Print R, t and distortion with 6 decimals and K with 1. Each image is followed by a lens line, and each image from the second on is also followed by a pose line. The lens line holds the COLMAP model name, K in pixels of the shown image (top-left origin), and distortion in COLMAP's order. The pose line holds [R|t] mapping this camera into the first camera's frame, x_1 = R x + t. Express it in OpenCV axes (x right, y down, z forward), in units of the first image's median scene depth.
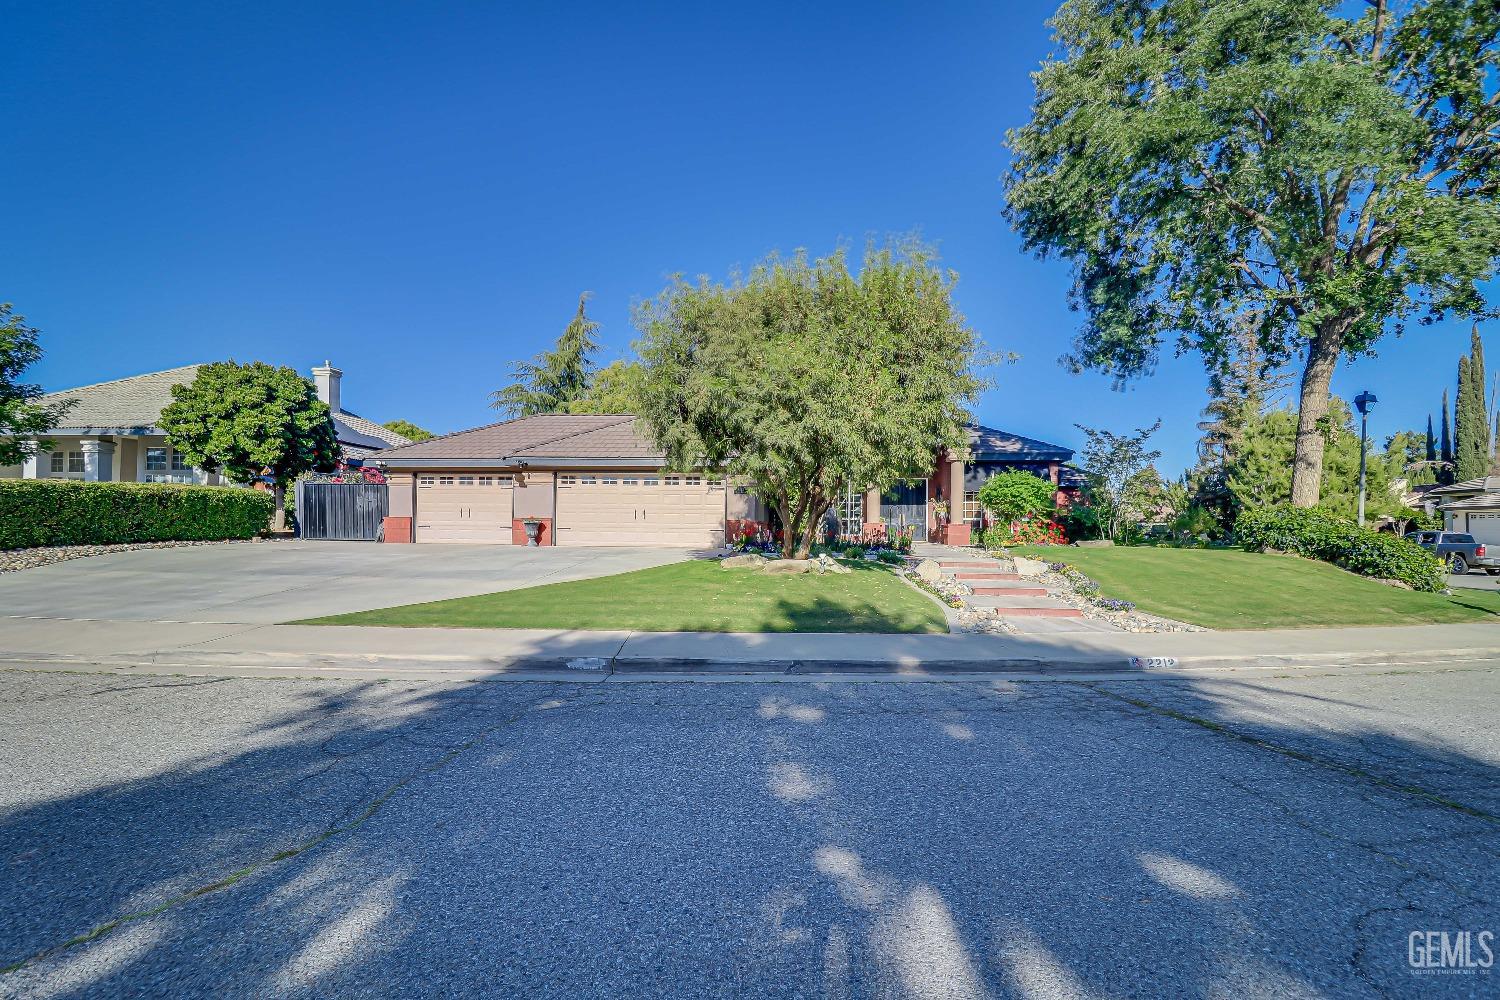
lens RADIAL K [[700.9, 0, 743.0], [0, 700.9, 530.6], [0, 0, 1]] dist [-0.010129, -0.010023]
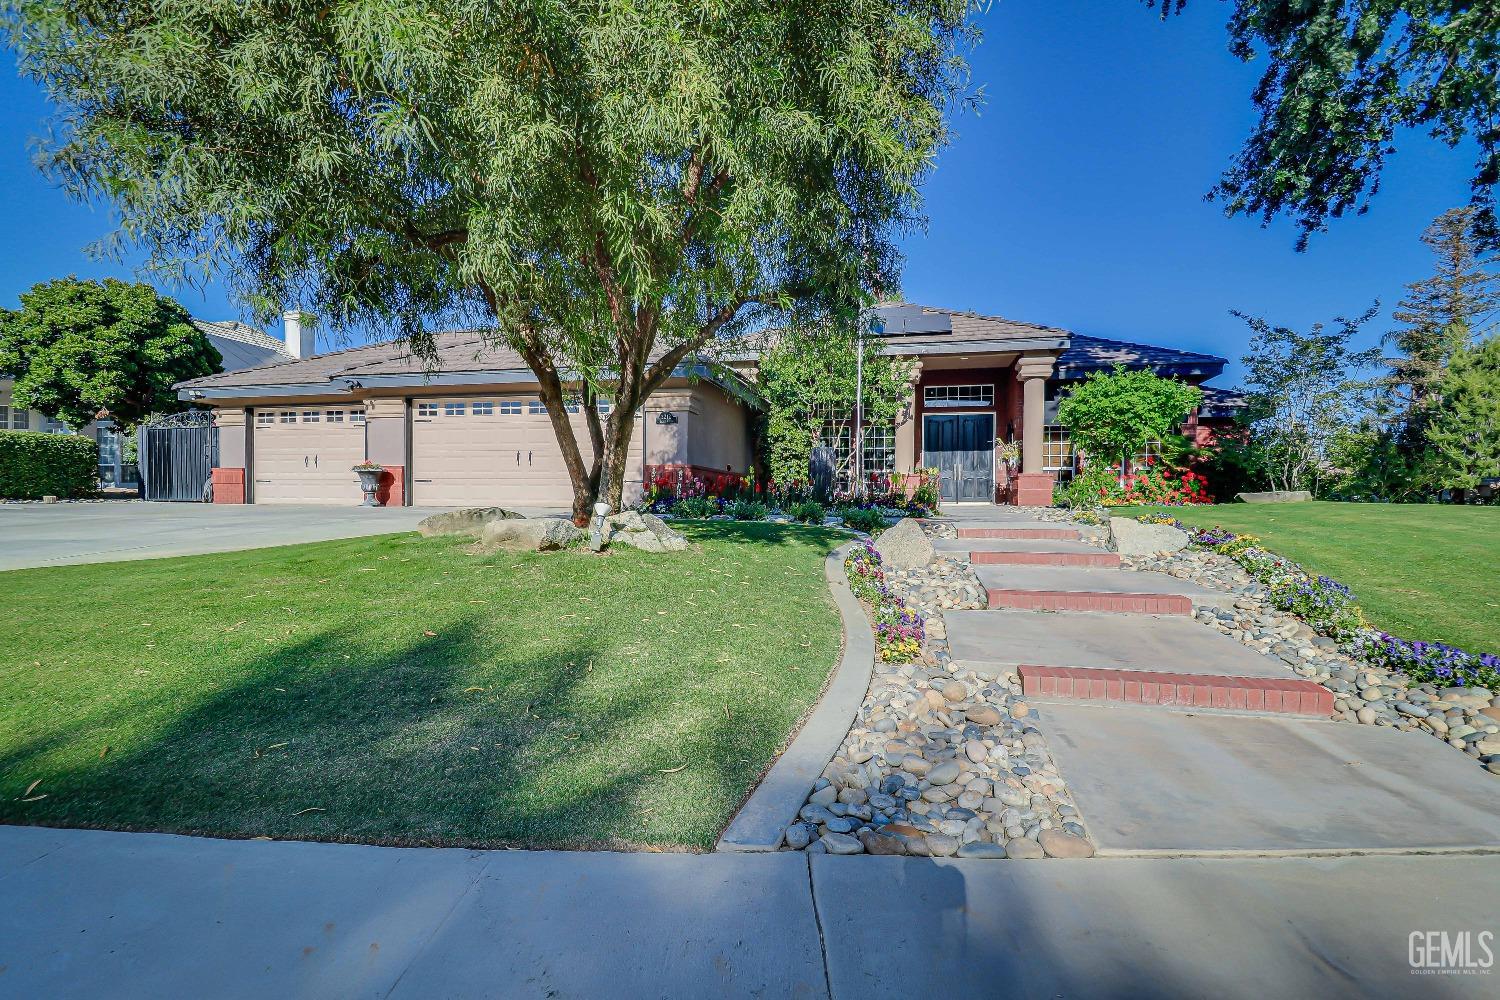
lens RADIAL K [[694.3, 0, 749.6], [0, 694.3, 522.2], [0, 0, 1]] dist [0.000583, -0.010726]
pose [[0.990614, -0.000338, -0.136690, 0.138346], [0.004284, 0.999582, 0.028578, 0.017472], [0.136623, -0.028895, 0.990202, 0.332427]]
